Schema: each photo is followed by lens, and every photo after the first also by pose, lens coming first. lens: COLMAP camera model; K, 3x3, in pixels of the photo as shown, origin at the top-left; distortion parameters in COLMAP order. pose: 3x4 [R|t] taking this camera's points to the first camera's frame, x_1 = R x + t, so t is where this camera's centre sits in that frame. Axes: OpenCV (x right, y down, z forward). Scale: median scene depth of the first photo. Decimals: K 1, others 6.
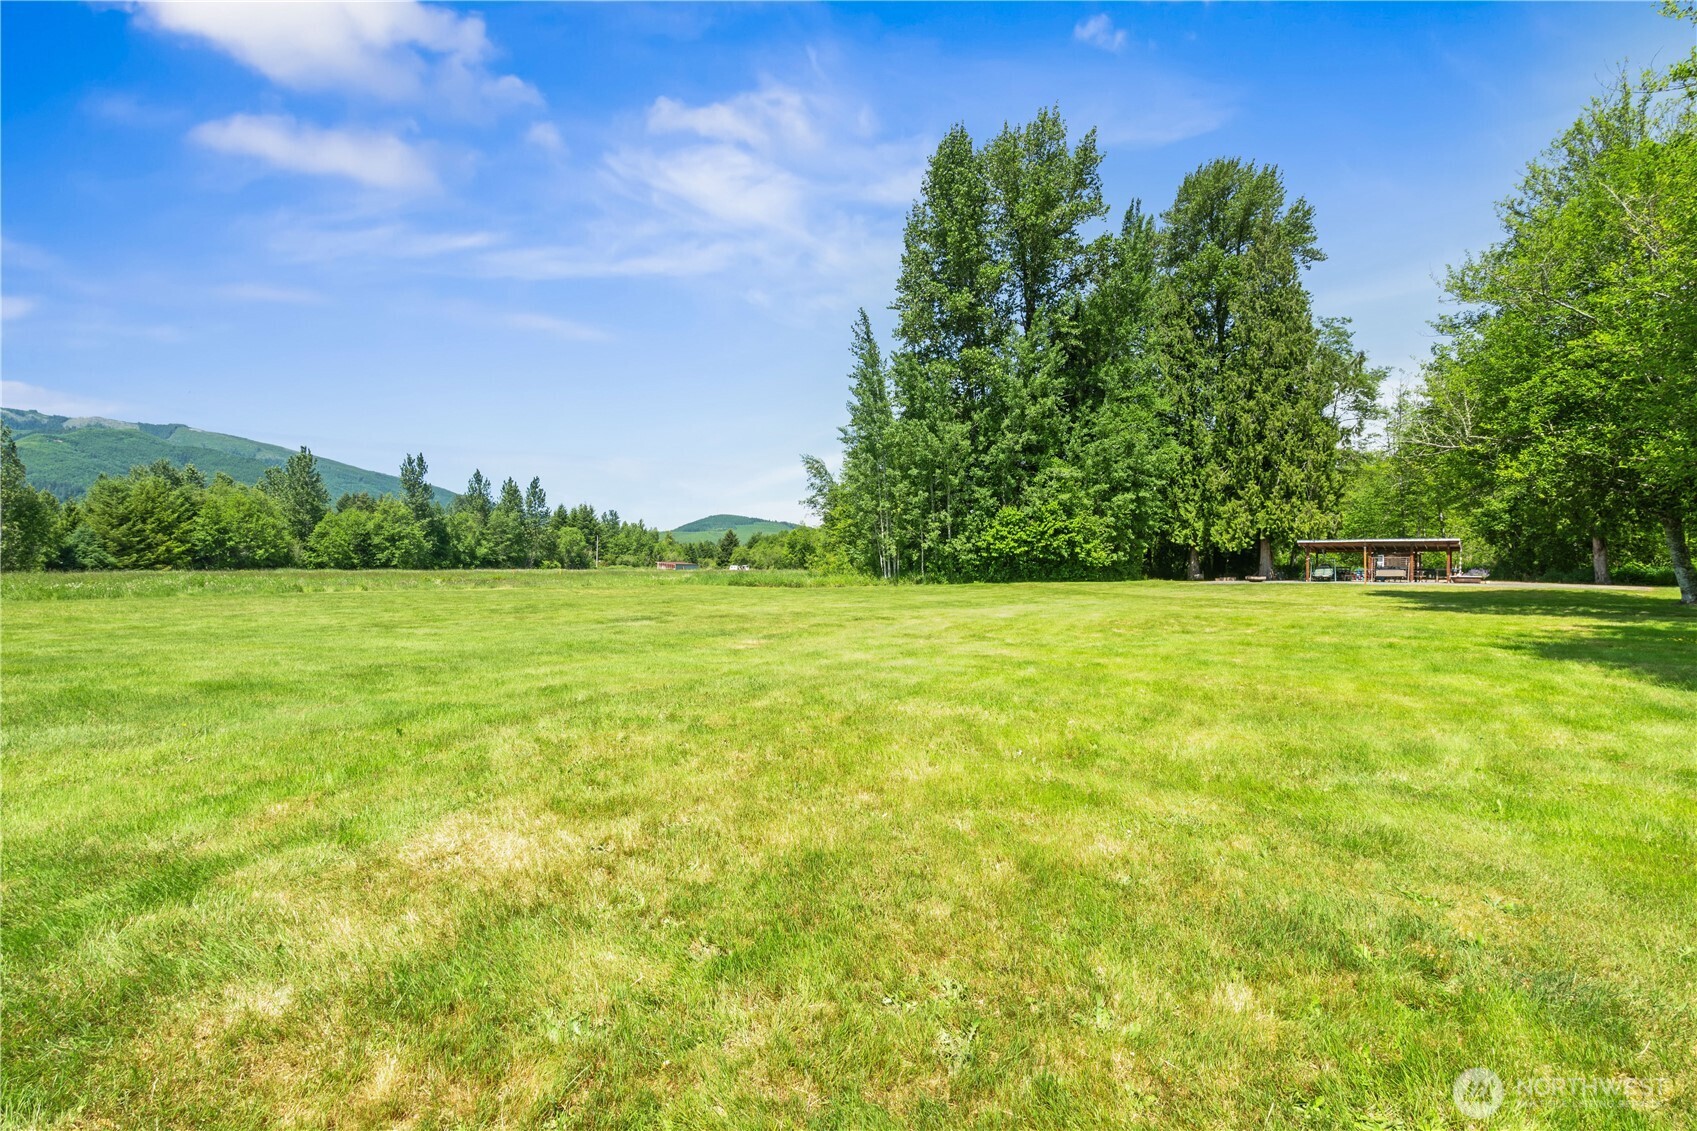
lens RADIAL K [[792.3, 0, 848.5], [0, 792.3, 565.5], [0, 0, 1]] dist [-0.001105, -0.000279]
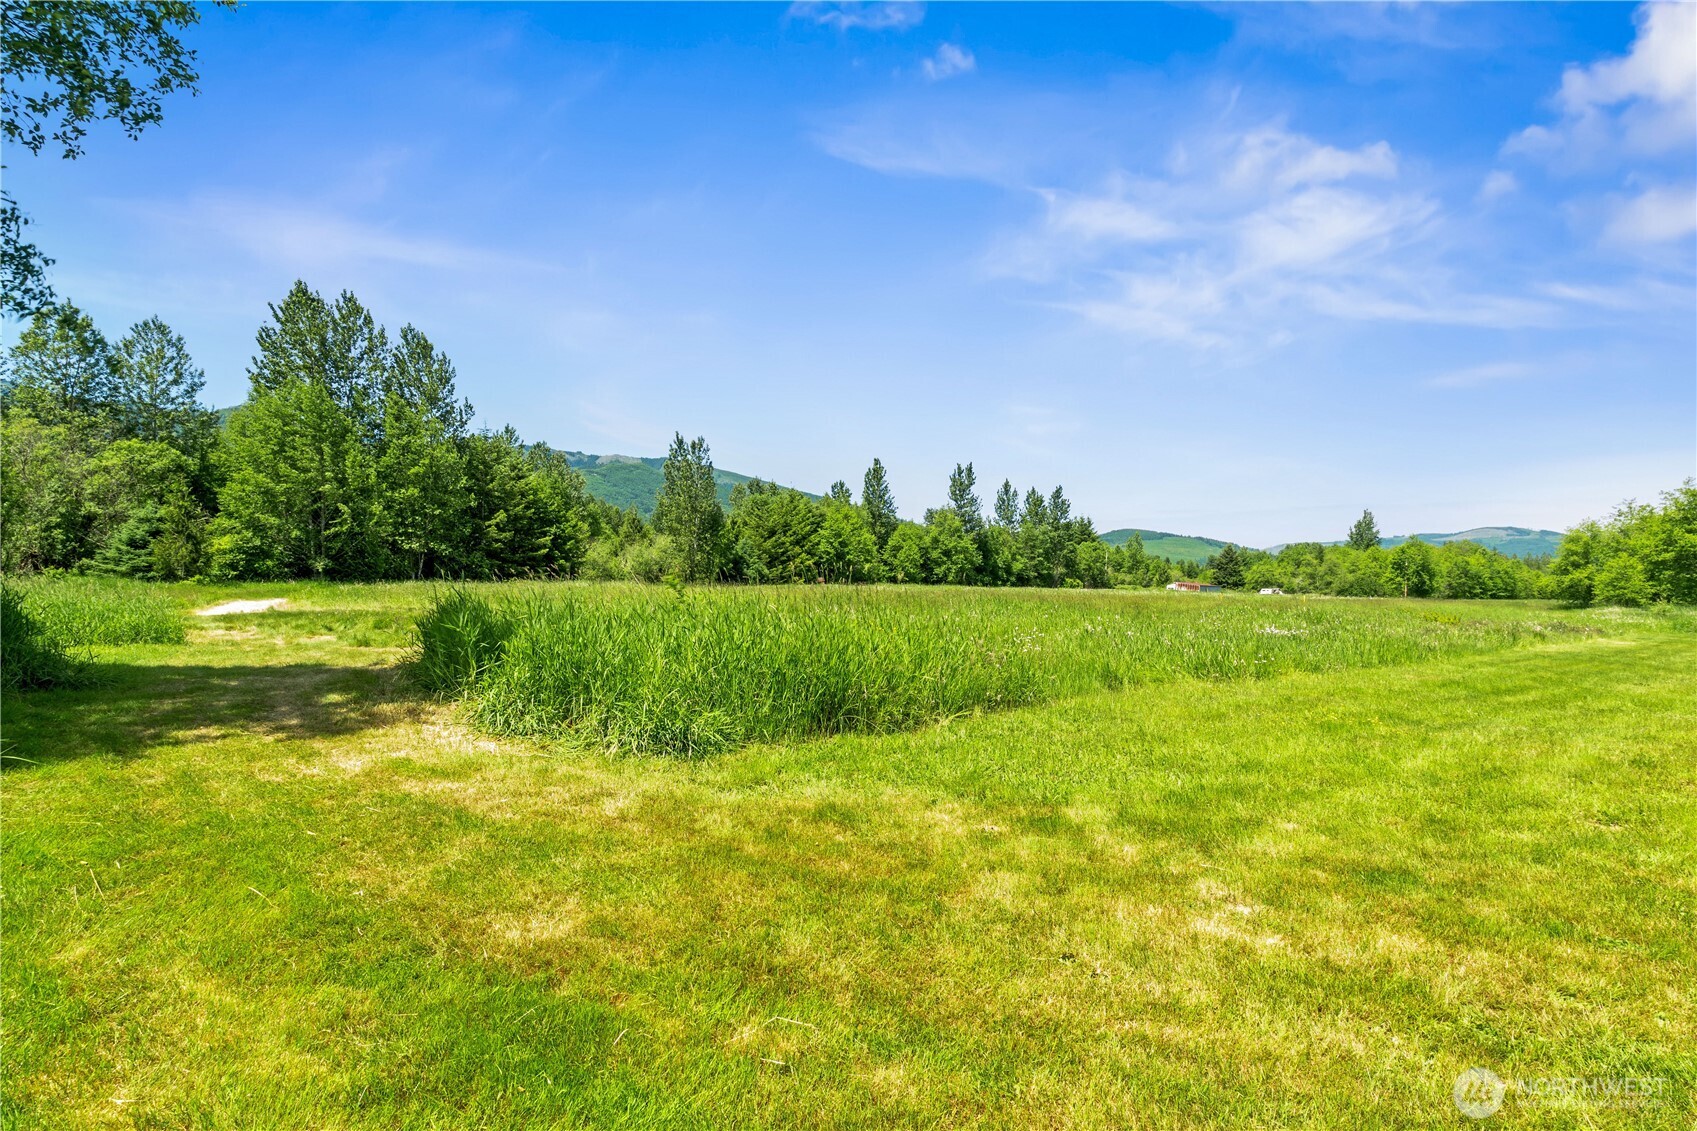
lens RADIAL K [[828.7, 0, 848.5], [0, 828.7, 565.5], [0, 0, 1]] dist [-0.000641, -0.000106]
pose [[0.884188, 0.016264, -0.466849, -0.233279], [-0.025832, 0.999567, -0.014103, -0.001564], [0.466417, 0.024529, 0.884225, 0.070568]]
